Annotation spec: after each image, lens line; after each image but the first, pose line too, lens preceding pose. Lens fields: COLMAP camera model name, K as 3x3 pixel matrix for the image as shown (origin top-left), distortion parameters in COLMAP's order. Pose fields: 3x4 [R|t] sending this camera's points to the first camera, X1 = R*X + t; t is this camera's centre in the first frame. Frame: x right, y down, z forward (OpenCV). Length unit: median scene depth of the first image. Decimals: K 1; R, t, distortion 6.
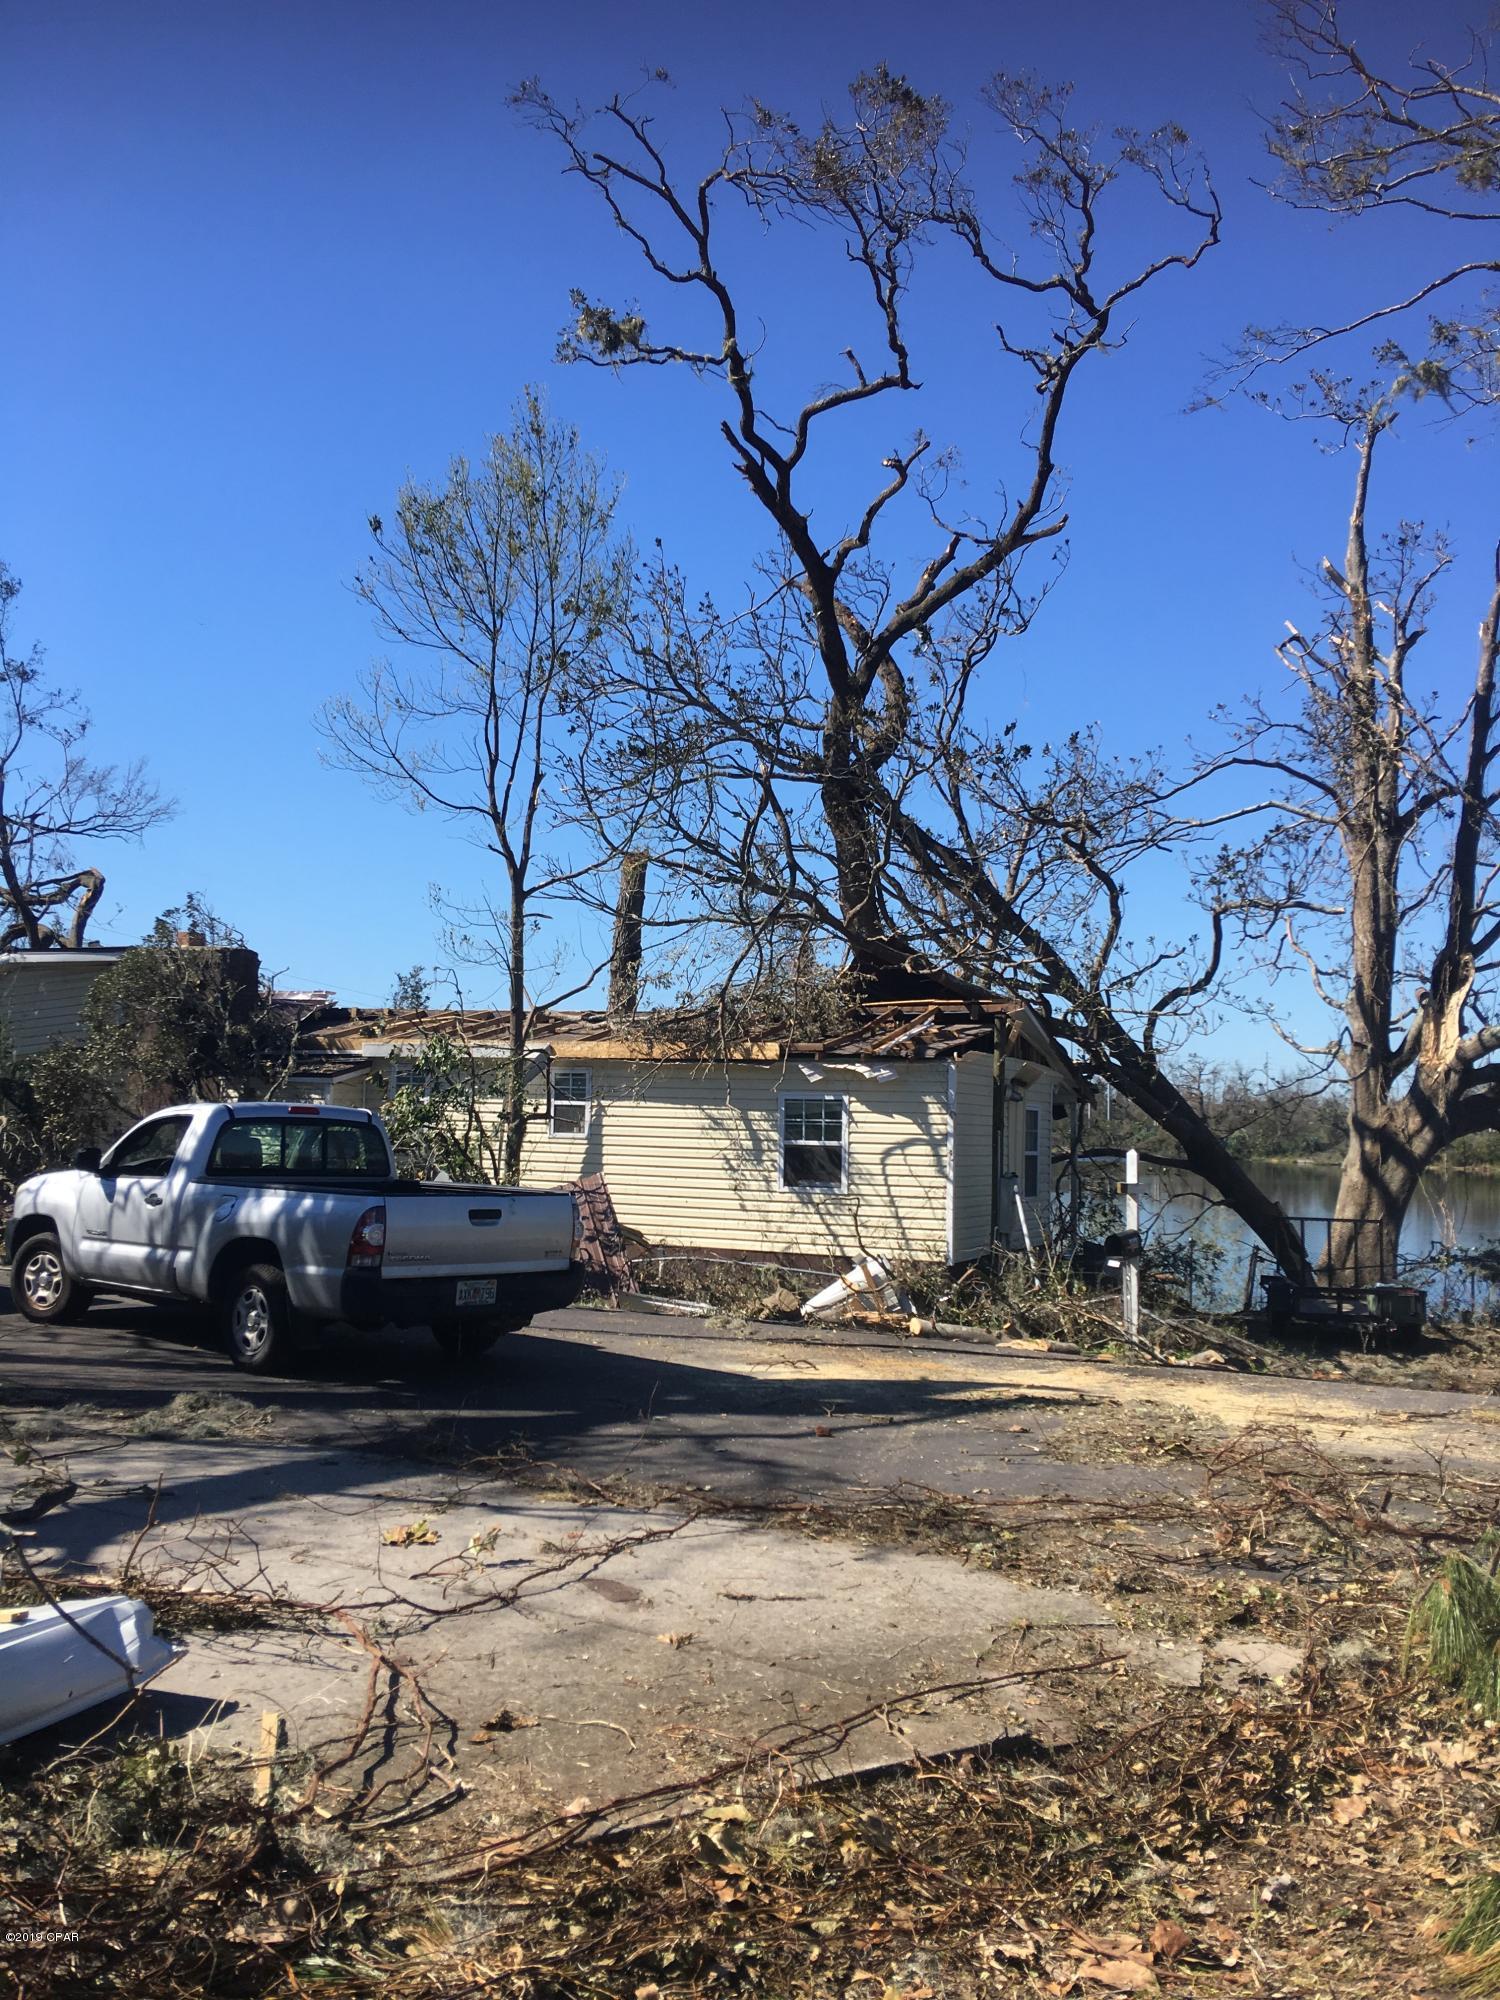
lens RADIAL K [[1688.6, 0, 750.0], [0, 1688.6, 1000.0], [0, 0, 1]] dist [0.004455, 0.000236]
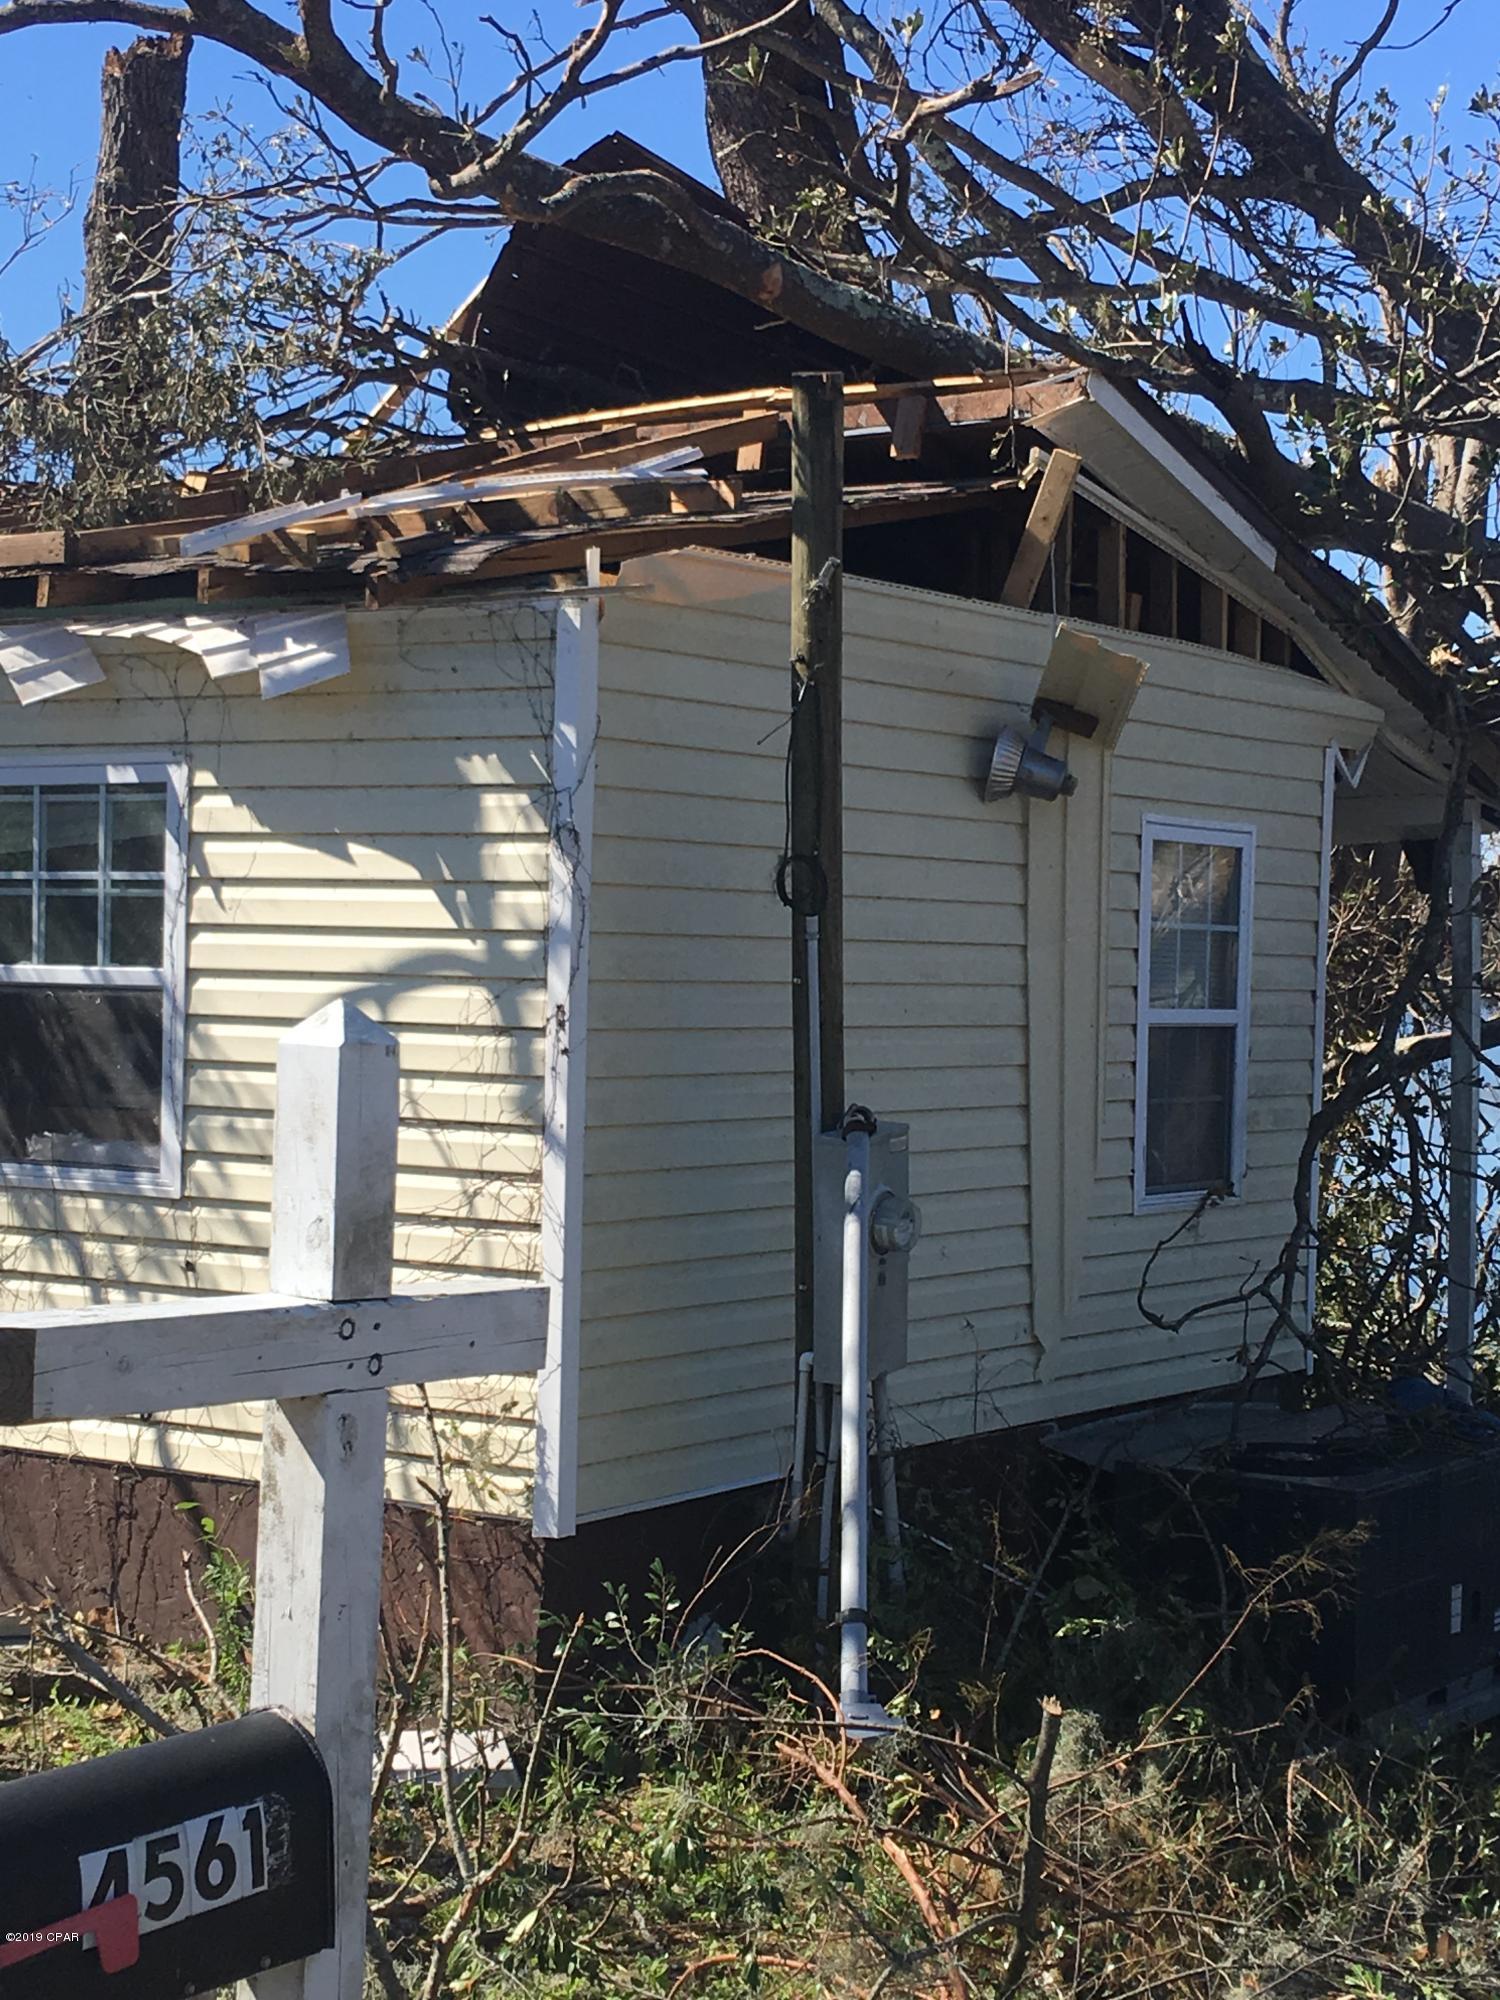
lens RADIAL K [[3419.9, 0, 750.0], [0, 3419.9, 1000.0], [0, 0, 1]] dist [0.194697, -0.013313]
pose [[0.988642, -0.002061, -0.150274, 0.203157], [0.015583, 0.995922, 0.088860, 0.048825], [0.149478, -0.090192, 0.984643, 0.562076]]
